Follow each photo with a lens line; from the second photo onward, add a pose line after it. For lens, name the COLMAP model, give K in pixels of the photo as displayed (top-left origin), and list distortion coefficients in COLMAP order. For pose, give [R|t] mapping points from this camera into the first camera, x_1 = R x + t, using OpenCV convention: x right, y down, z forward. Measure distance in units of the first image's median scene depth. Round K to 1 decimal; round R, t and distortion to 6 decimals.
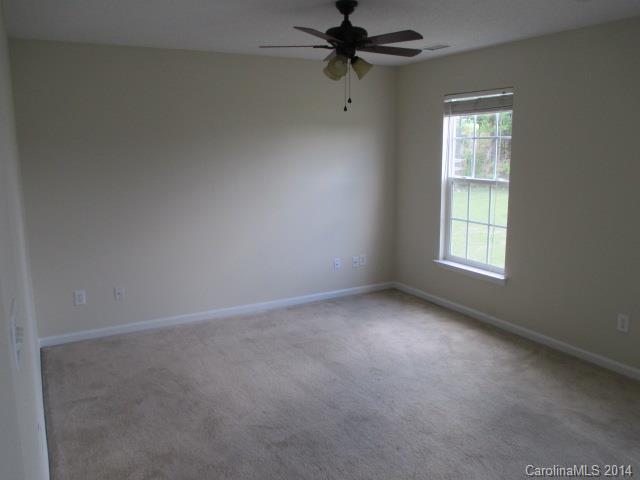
lens RADIAL K [[528.4, 0, 321.6], [0, 528.4, 236.3], [0, 0, 1]] dist [-0.010929, -0.011051]
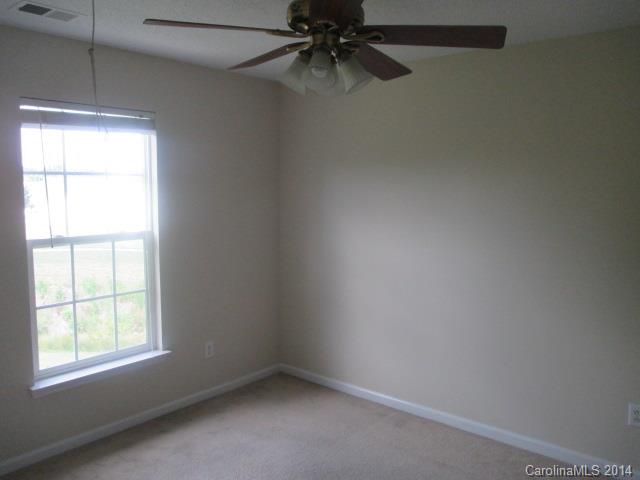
lens RADIAL K [[528.4, 0, 321.6], [0, 528.4, 236.3], [0, 0, 1]] dist [-0.010929, -0.011051]
pose [[-0.353019, -0.068883, 0.933077, -0.452774], [0.168070, 0.976395, 0.135669, -0.153444], [-0.920397, 0.204716, -0.333109, 0.993694]]
